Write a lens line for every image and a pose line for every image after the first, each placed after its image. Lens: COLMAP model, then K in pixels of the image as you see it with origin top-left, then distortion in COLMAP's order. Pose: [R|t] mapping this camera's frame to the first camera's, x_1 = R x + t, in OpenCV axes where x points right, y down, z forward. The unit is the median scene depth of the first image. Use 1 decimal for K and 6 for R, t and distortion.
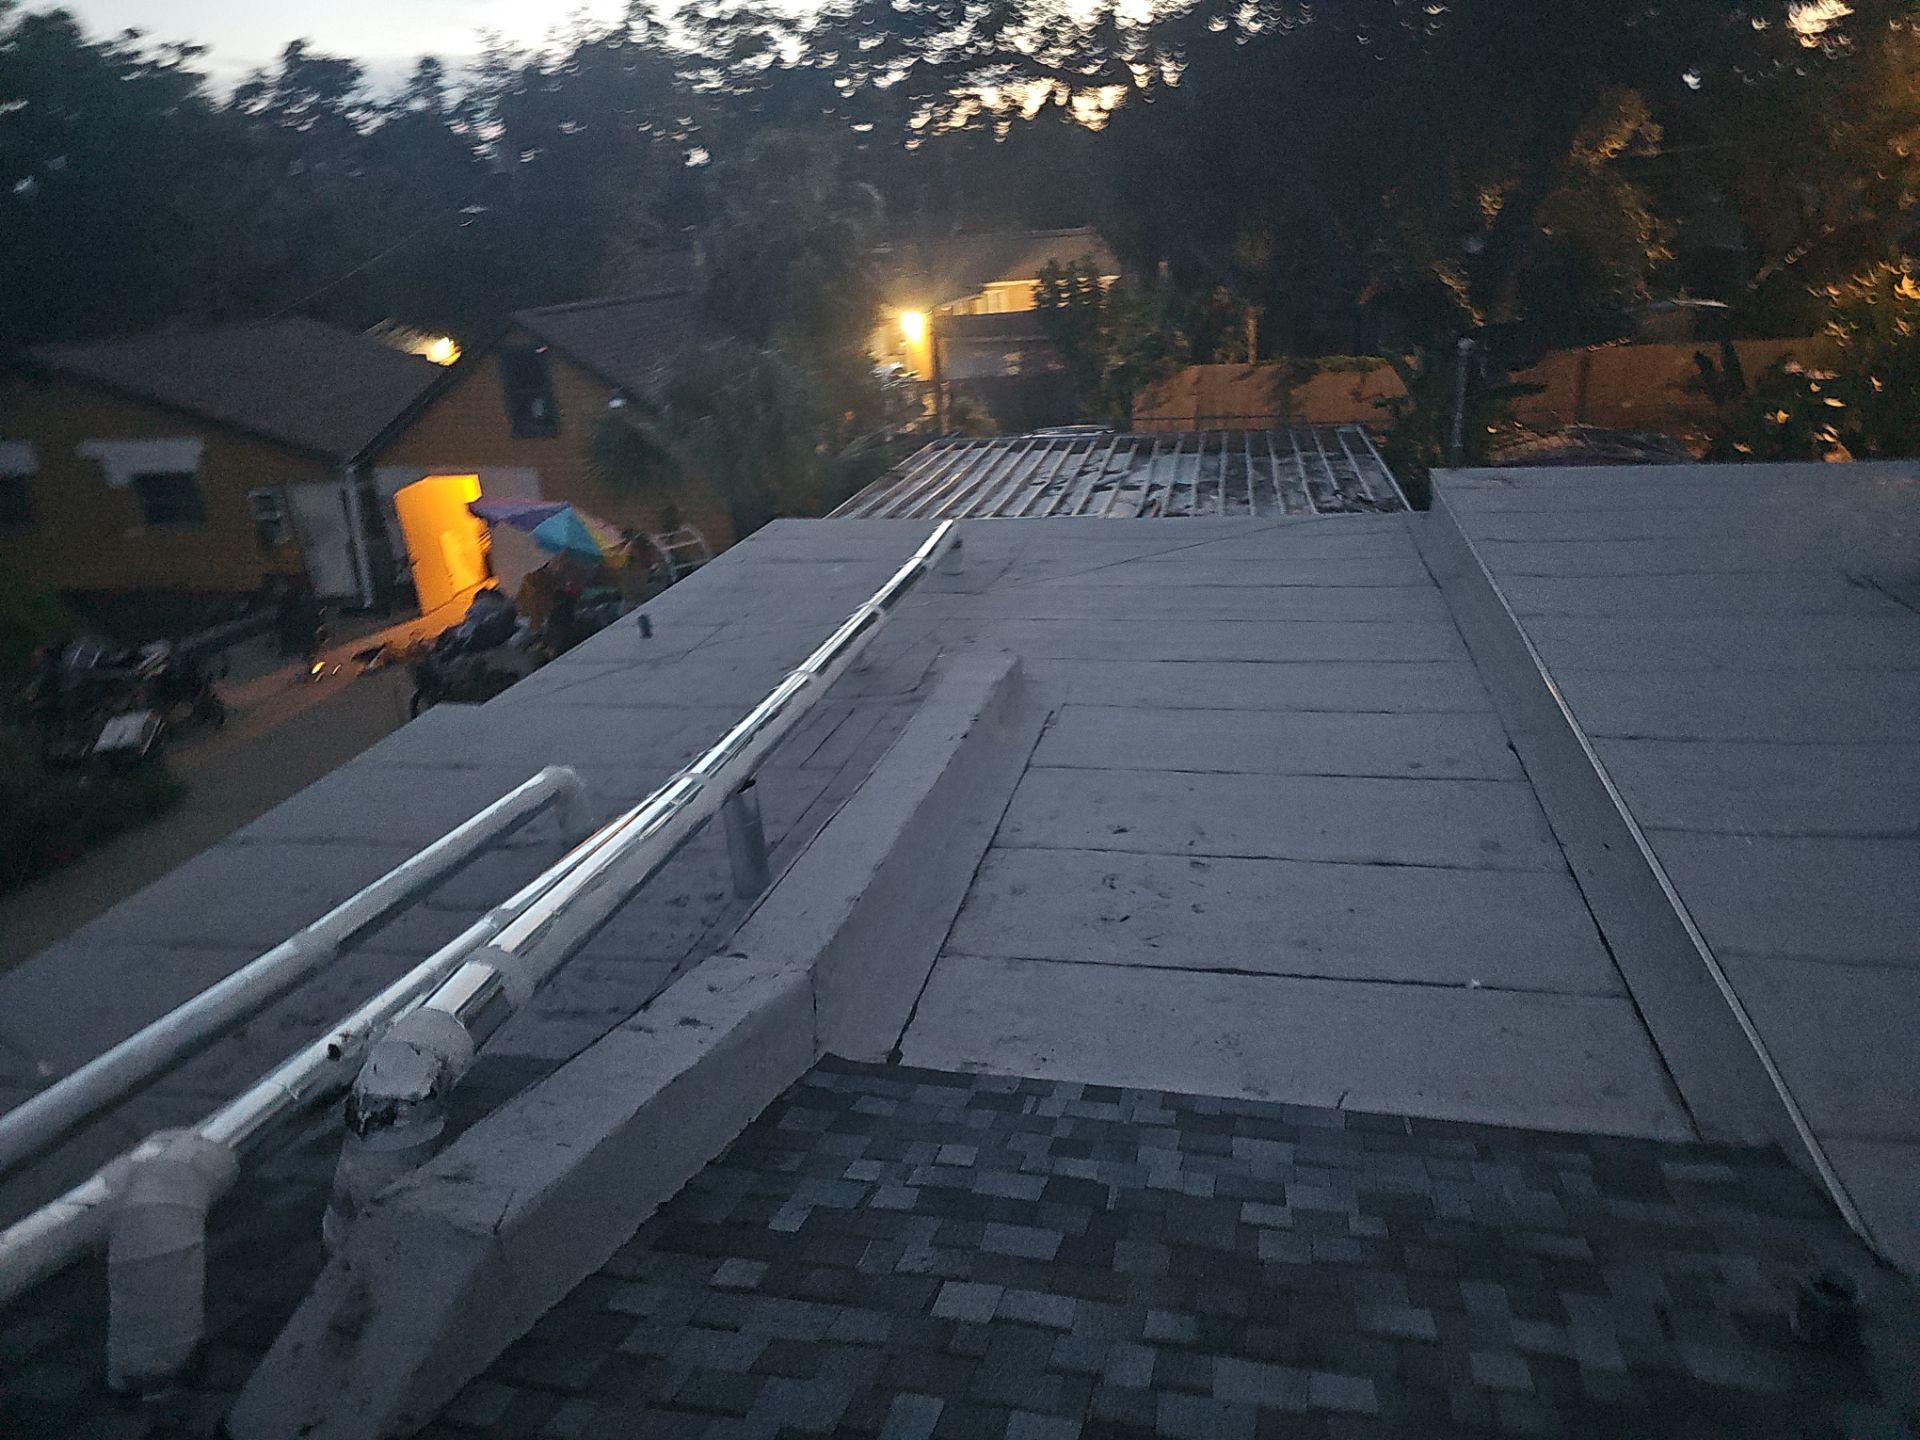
lens RADIAL K [[1324.9, 0, 962.7], [0, 1324.9, 686.7], [0, 0, 1]] dist [0.081790, -0.083426]
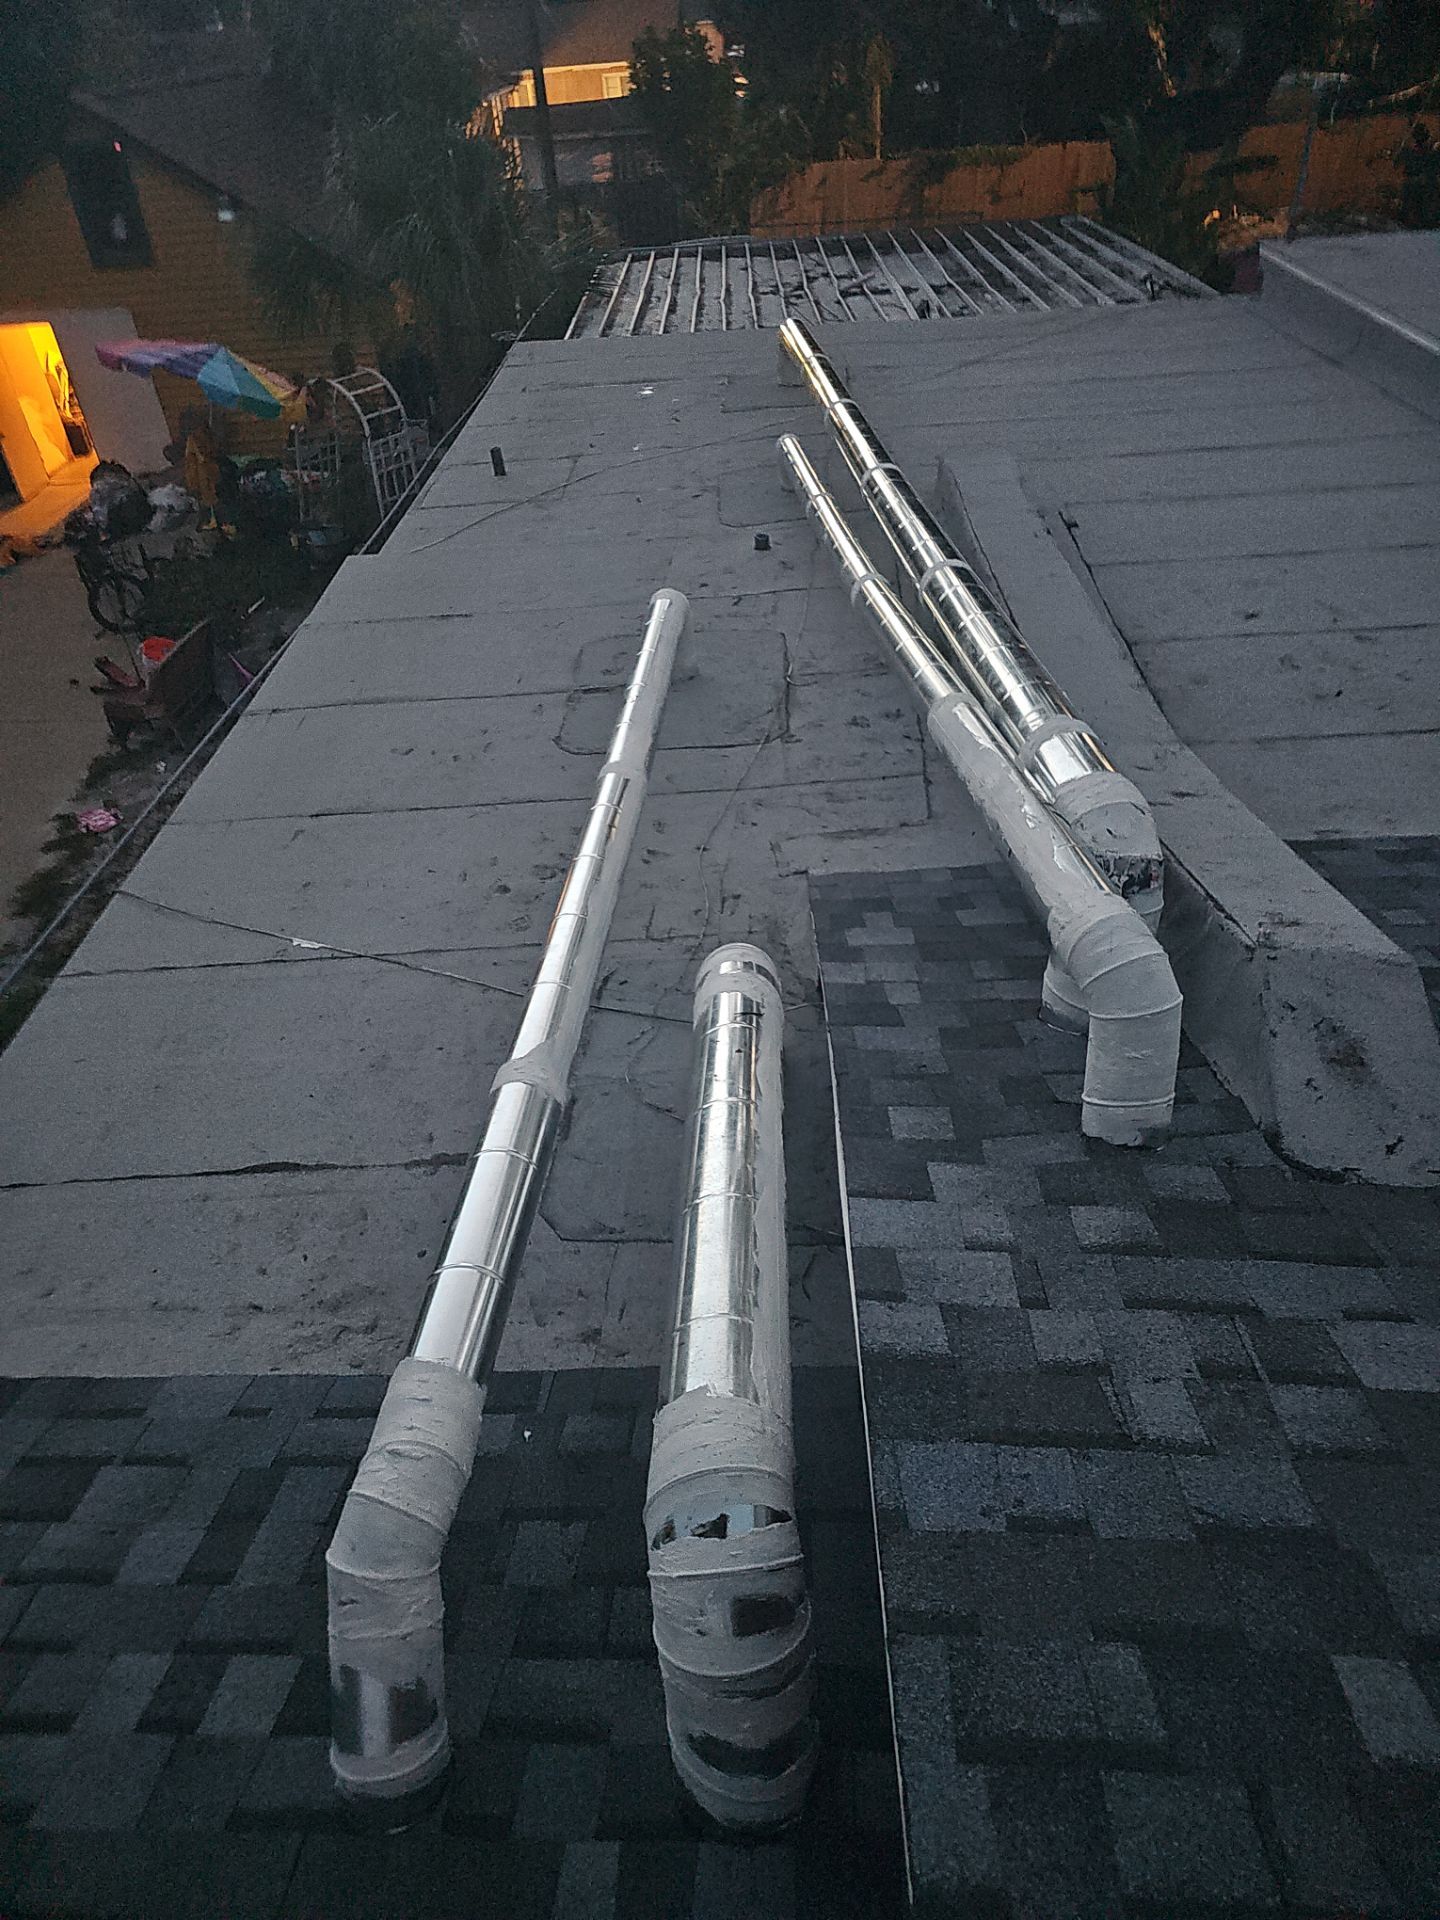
lens RADIAL K [[1324.9, 0, 717.3], [0, 1324.9, 967.1], [0, 0, 1]] dist [0.081790, -0.083426]
pose [[0.984720, -0.109597, 0.135336, -0.120166], [0.066894, 0.955561, 0.287102, 0.013608], [-0.160788, -0.273662, 0.948291, 0.023594]]
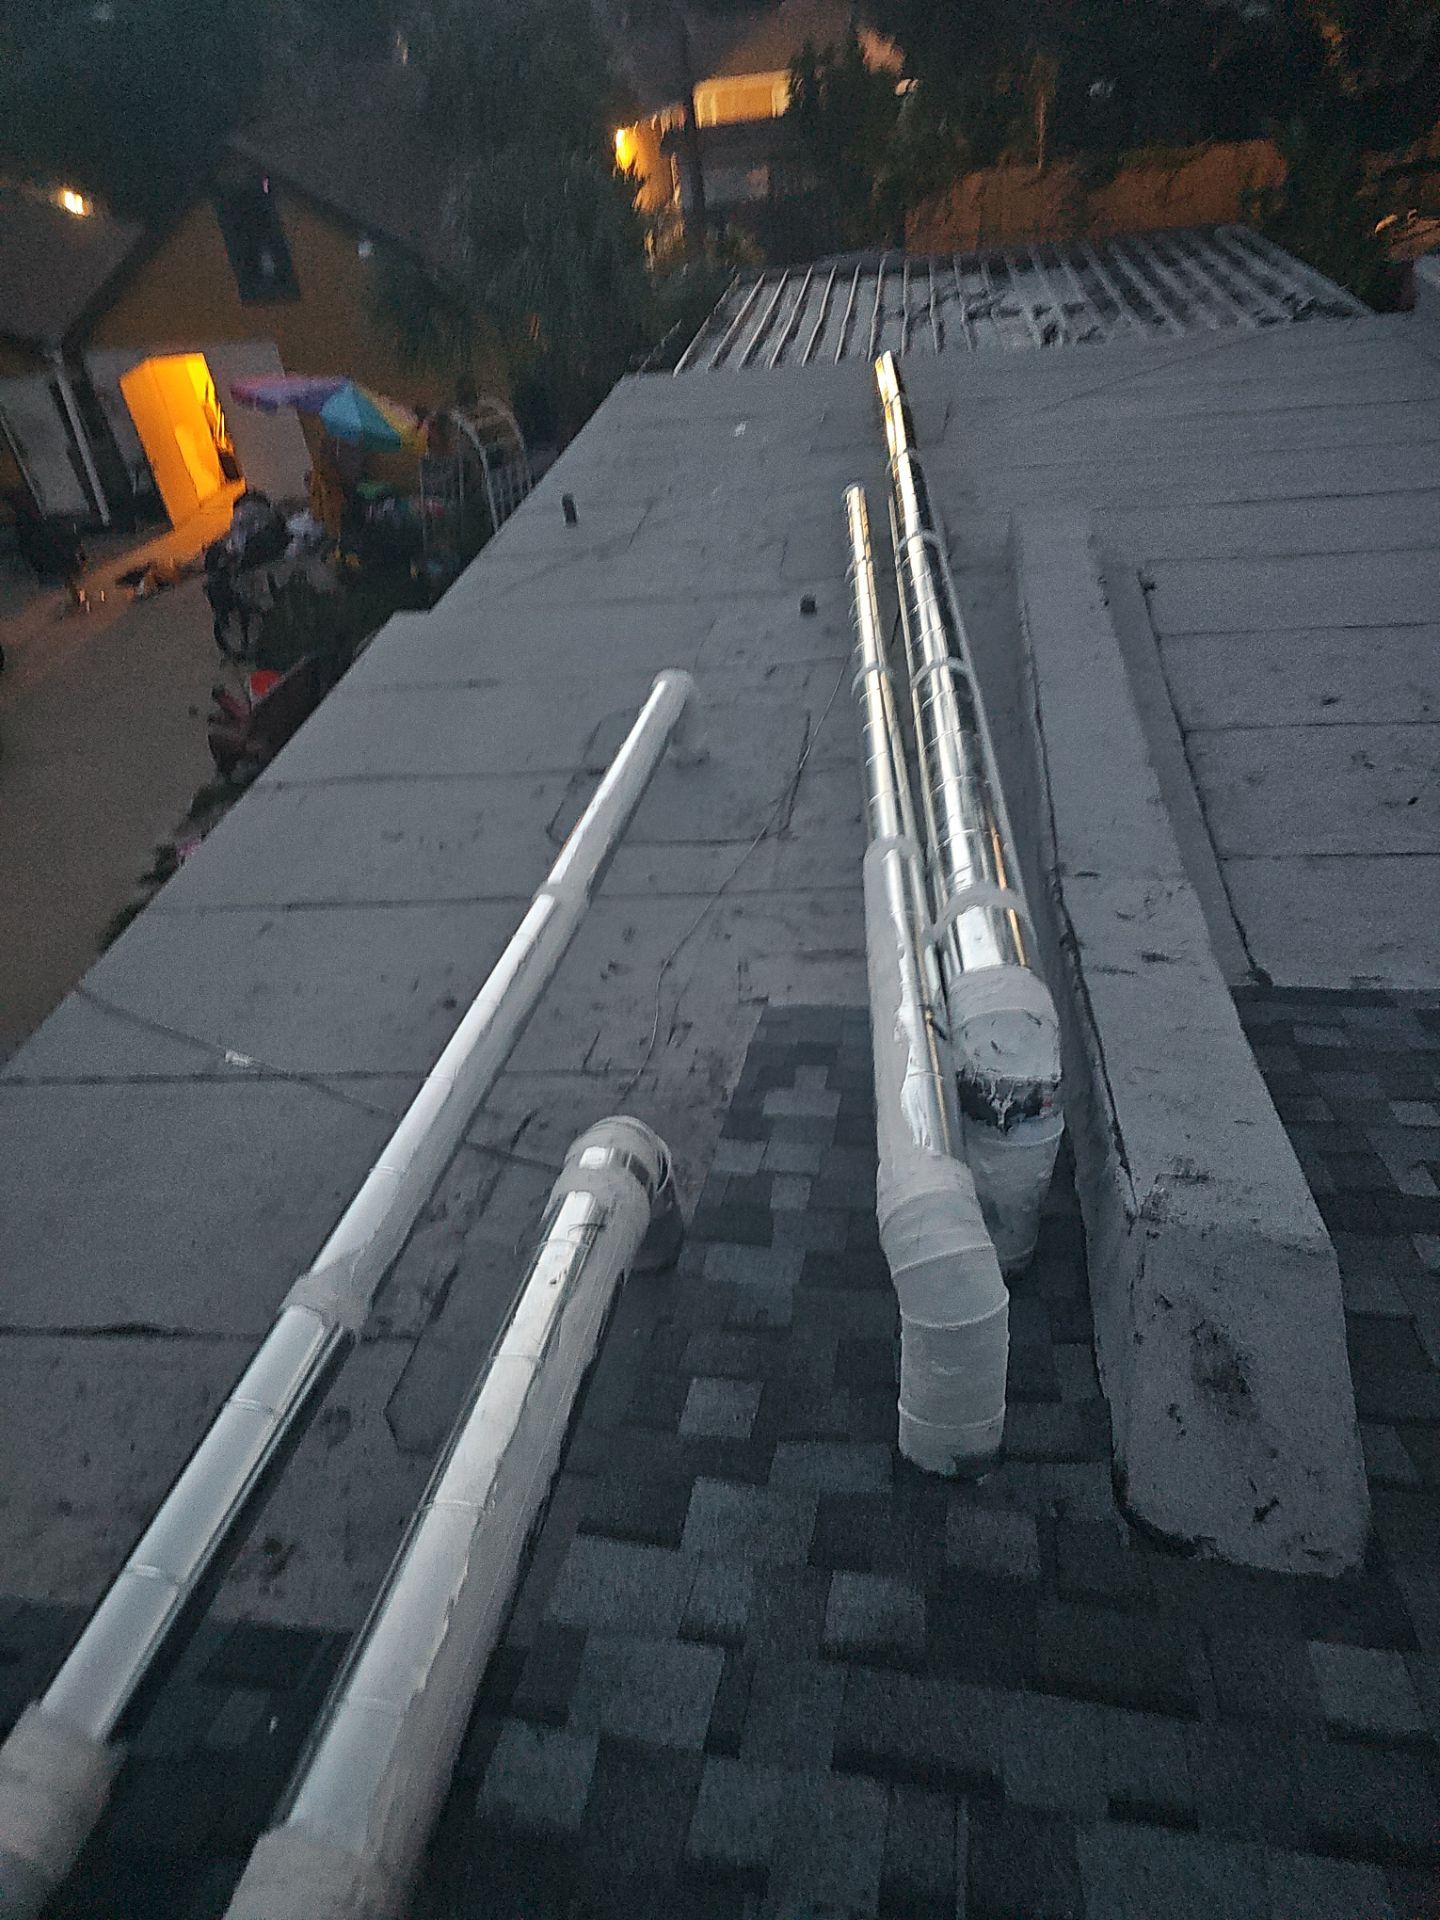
lens RADIAL K [[1324.9, 0, 717.3], [0, 1324.9, 967.1], [0, 0, 1]] dist [0.081790, -0.083426]
pose [[0.997024, -0.073319, 0.023819, -0.088404], [0.063934, 0.959045, 0.275945, 0.002637], [-0.043076, -0.273601, 0.960878, 0.041297]]
